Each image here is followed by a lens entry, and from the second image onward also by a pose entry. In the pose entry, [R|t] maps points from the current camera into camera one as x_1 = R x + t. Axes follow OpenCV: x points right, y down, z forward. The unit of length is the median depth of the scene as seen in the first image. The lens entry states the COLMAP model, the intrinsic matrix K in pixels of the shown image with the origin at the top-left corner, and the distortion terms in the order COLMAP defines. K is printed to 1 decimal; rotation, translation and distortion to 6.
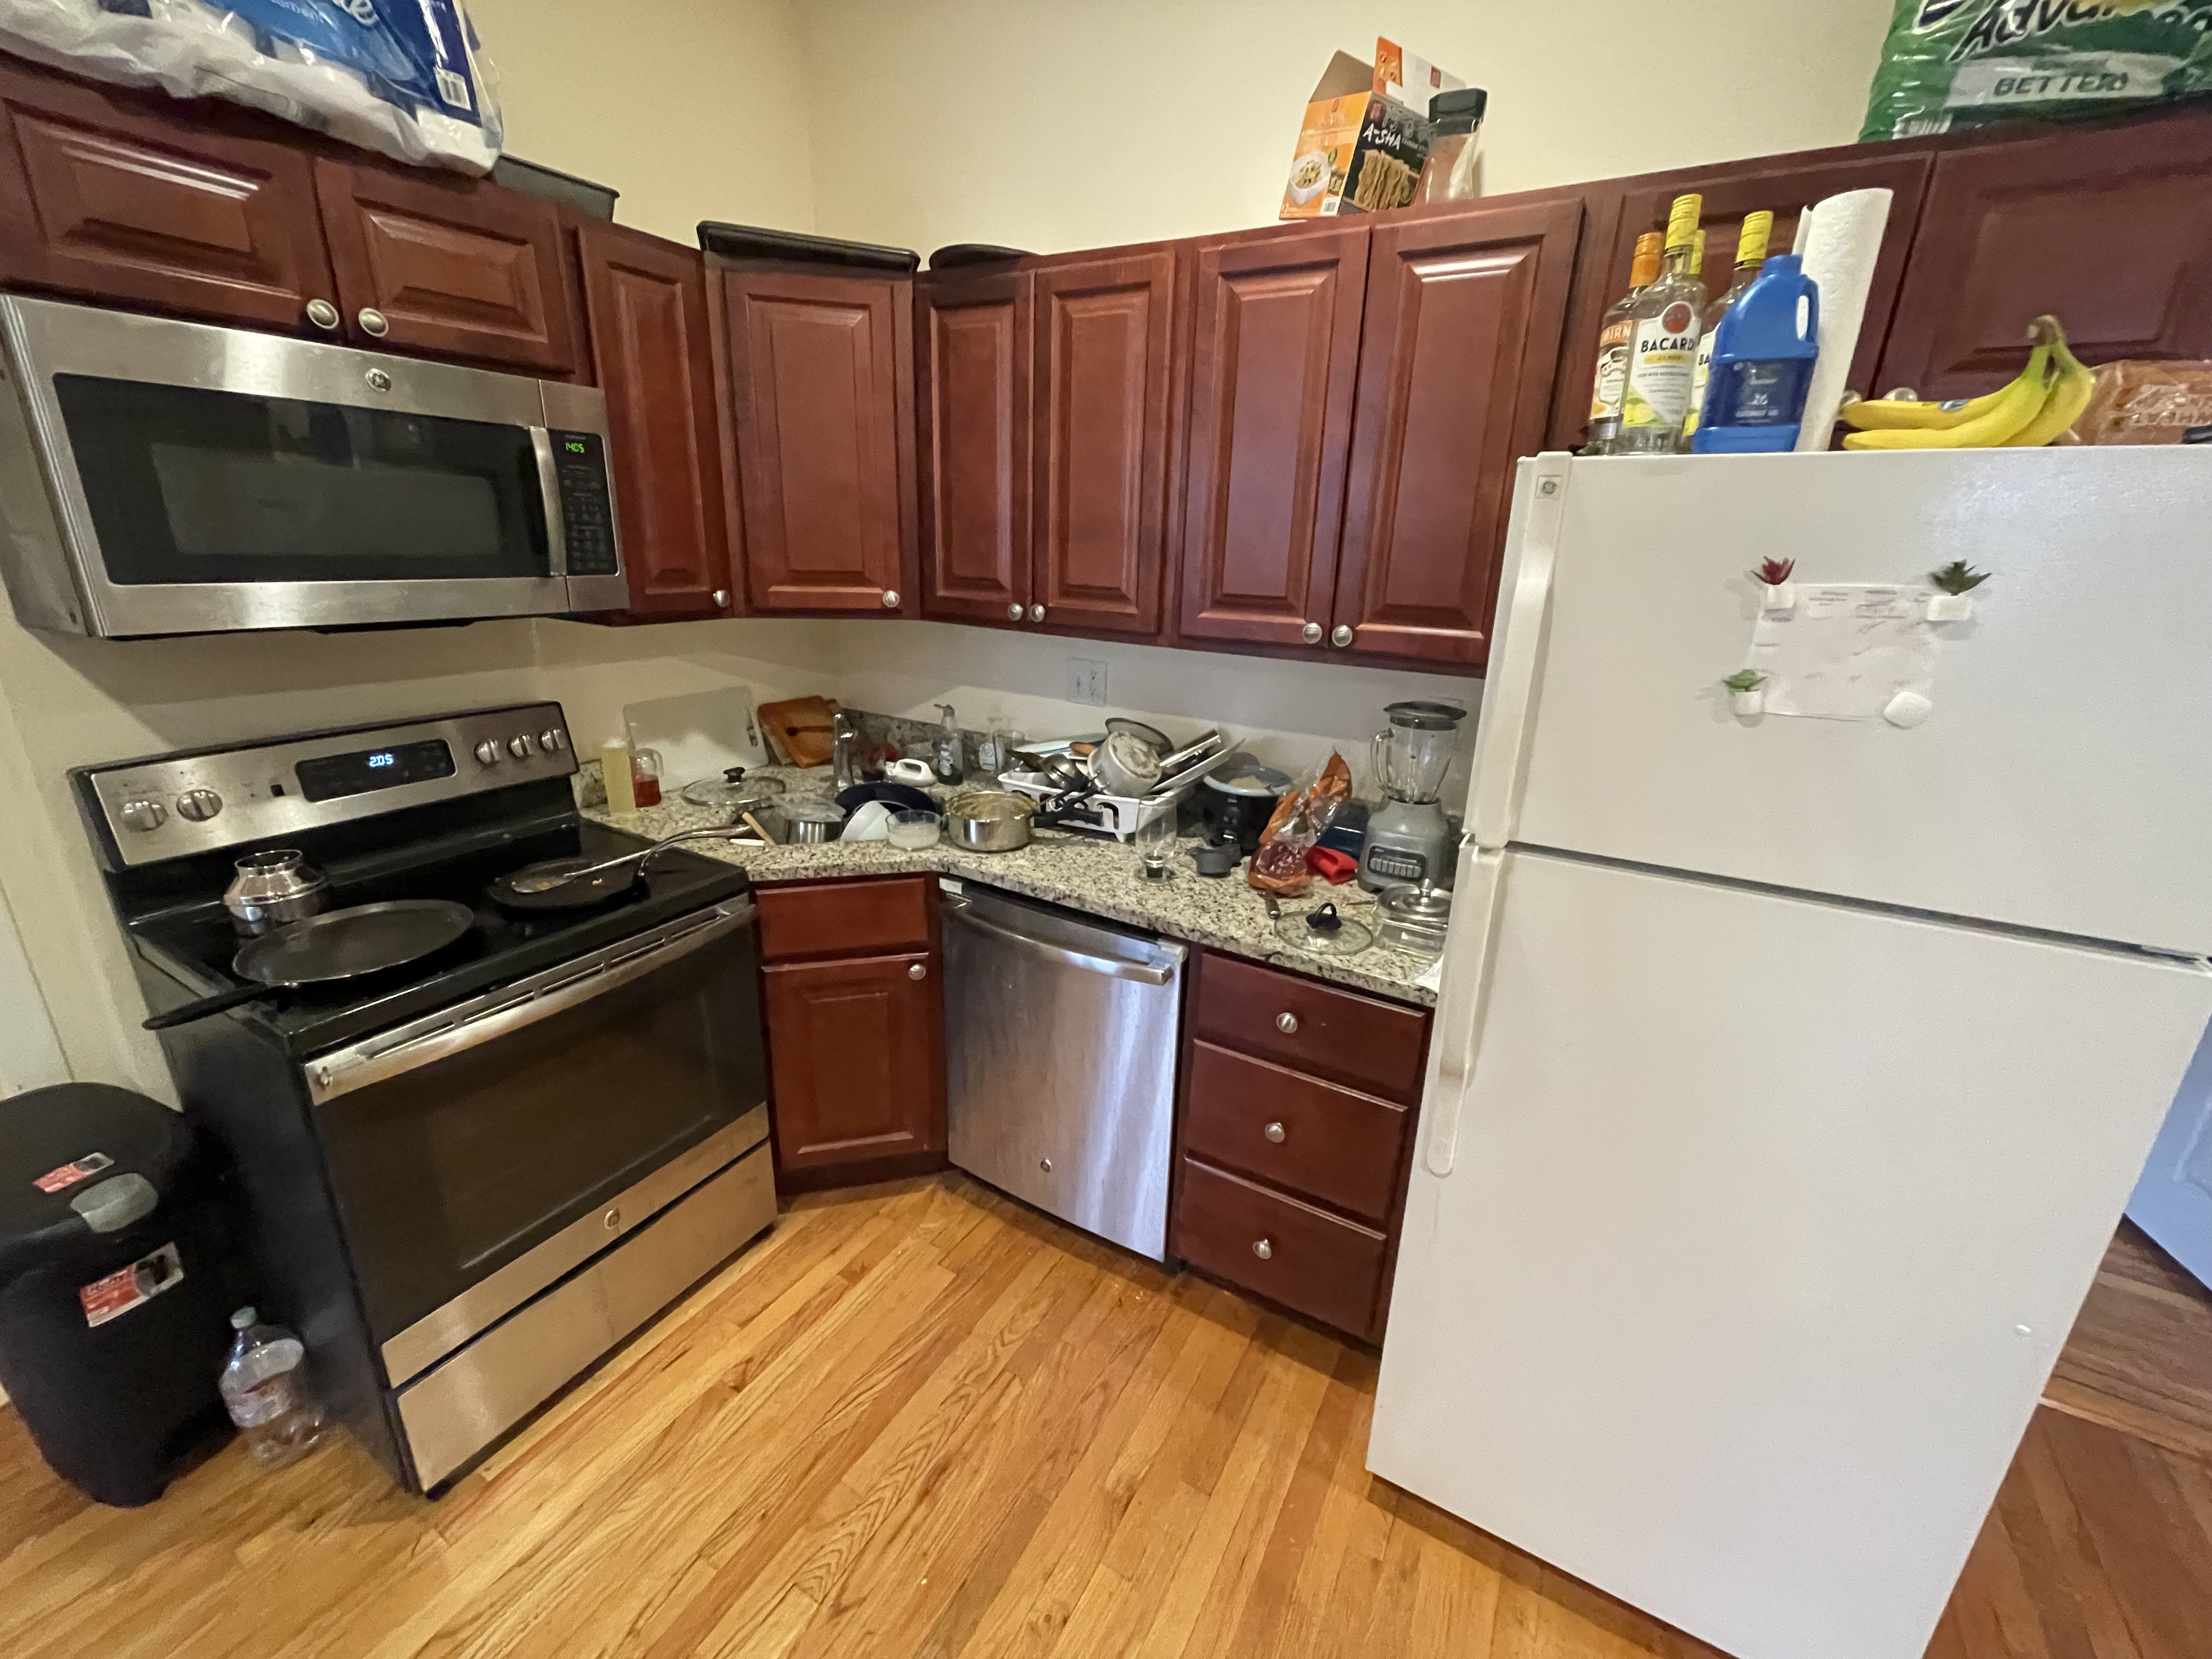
lens RADIAL K [[894.0, 0, 1099.9], [0, 894.0, 818.8], [0, 0, 1]] dist [-0.003515, -0.000528]
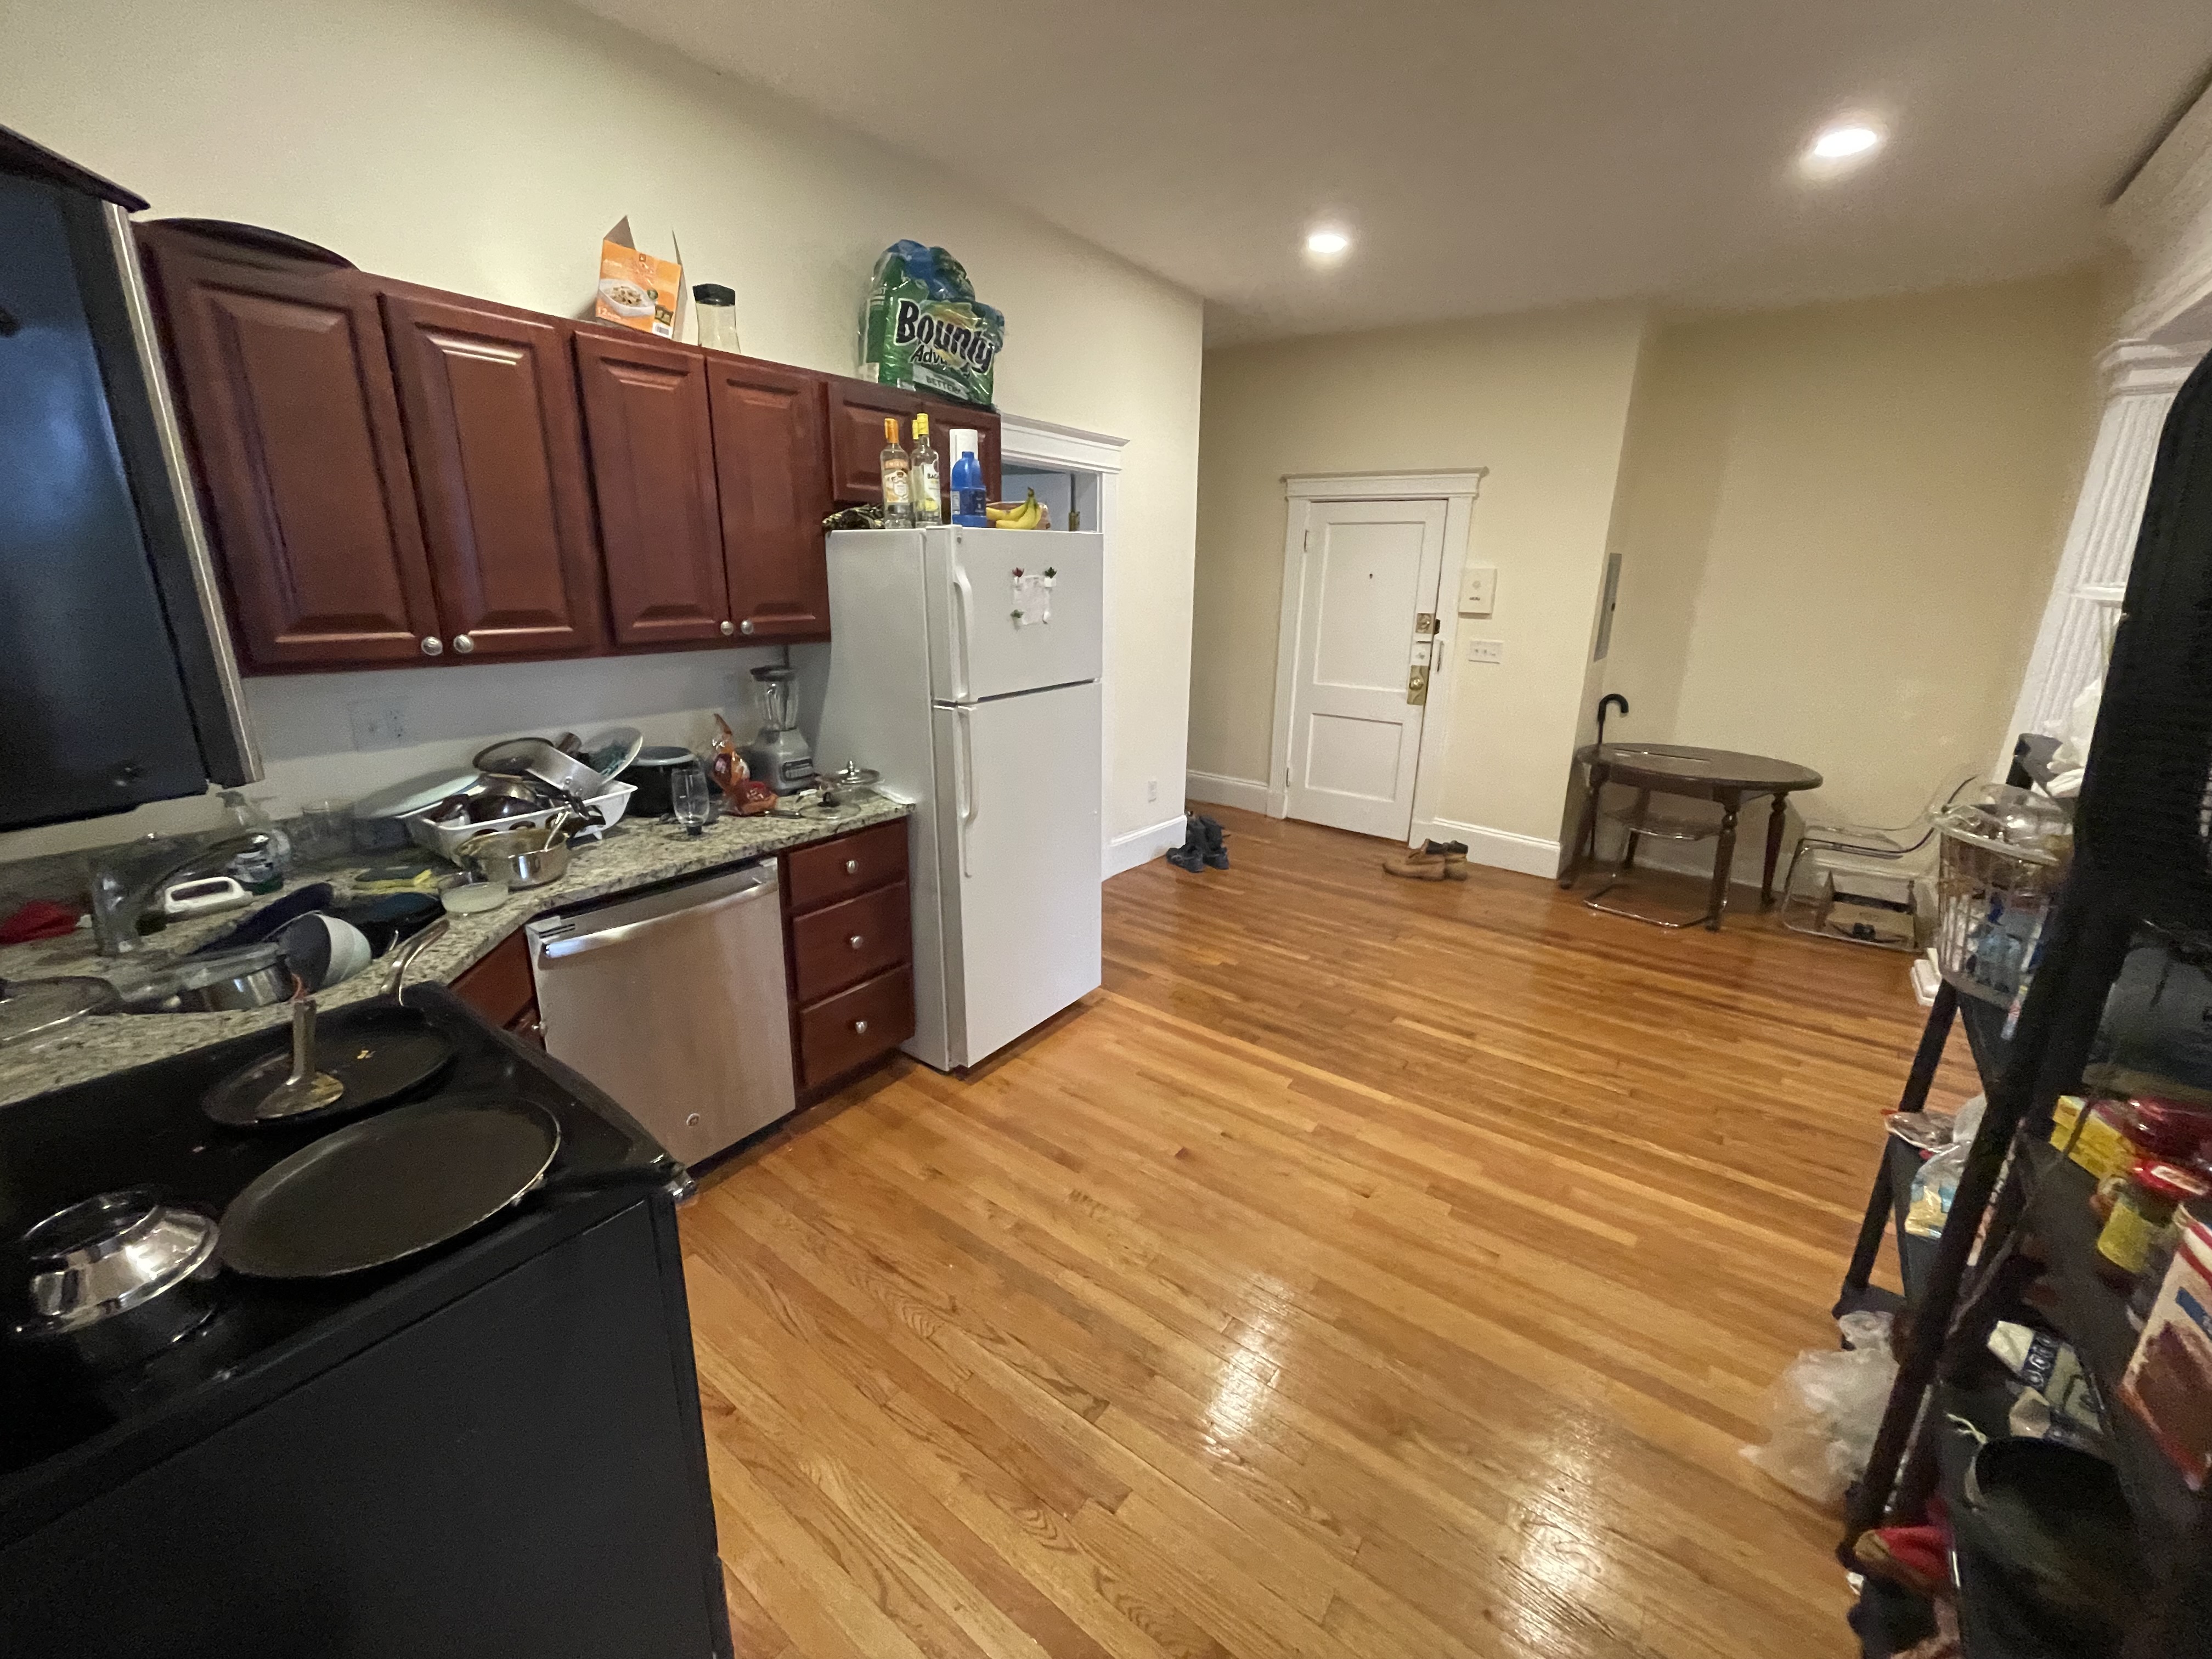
lens RADIAL K [[894.0, 0, 1099.9], [0, 894.0, 818.8], [0, 0, 1]] dist [-0.003515, -0.000528]
pose [[0.108855, -0.297333, 0.948548, -1.121744], [0.295132, 0.920859, 0.254785, -0.114080], [-0.949235, 0.252212, 0.187992, 0.242101]]
